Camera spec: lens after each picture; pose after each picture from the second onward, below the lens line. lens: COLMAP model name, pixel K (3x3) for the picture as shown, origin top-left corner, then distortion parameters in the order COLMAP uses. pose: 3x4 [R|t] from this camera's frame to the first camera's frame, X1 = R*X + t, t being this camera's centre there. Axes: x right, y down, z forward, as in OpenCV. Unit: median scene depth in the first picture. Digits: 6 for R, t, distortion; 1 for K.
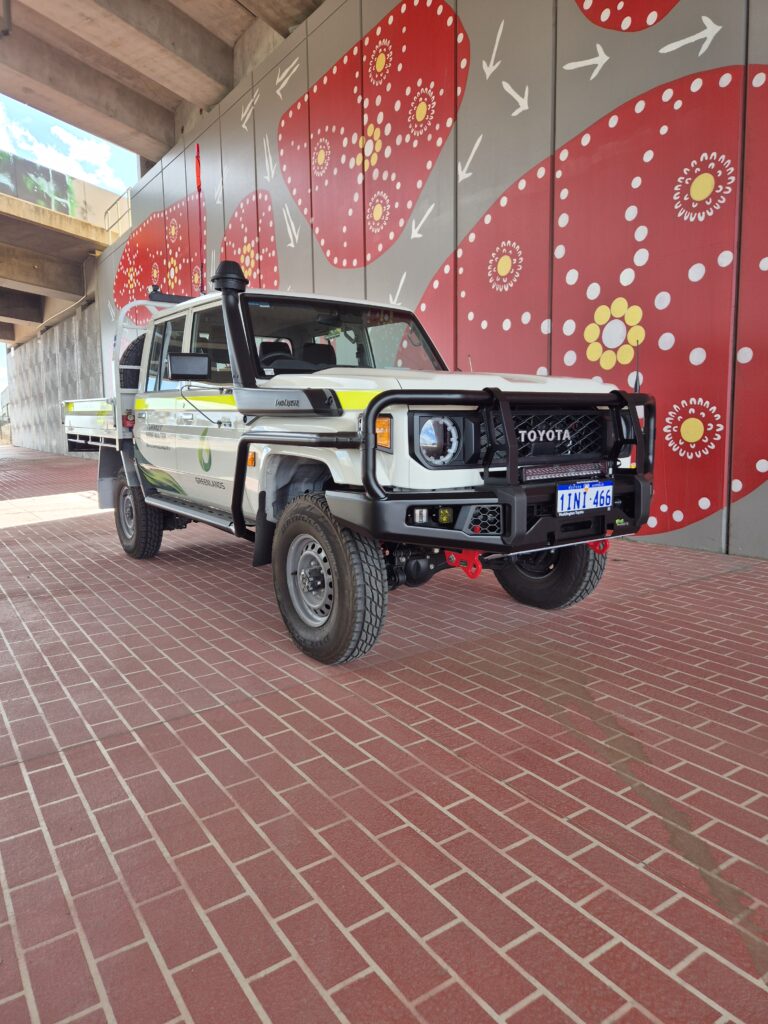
lens RADIAL K [[693.5, 0, 382.7], [0, 693.5, 515.4], [0, 0, 1]] dist [0.060138, -0.046664]
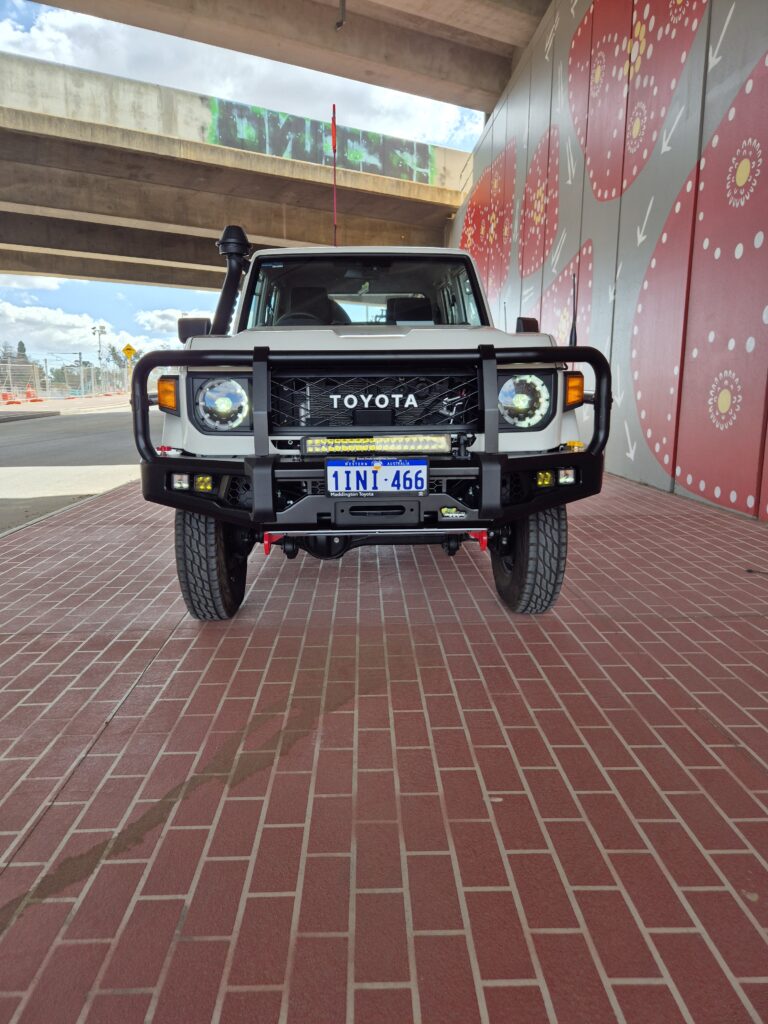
lens RADIAL K [[693.5, 0, 374.7], [0, 693.5, 516.4], [0, 0, 1]] dist [0.060138, -0.046664]
pose [[0.828791, 0.108737, -0.548891, 0.300623], [-0.073514, 0.993594, 0.085832, -0.020152], [0.554708, -0.030785, 0.831476, 0.122093]]
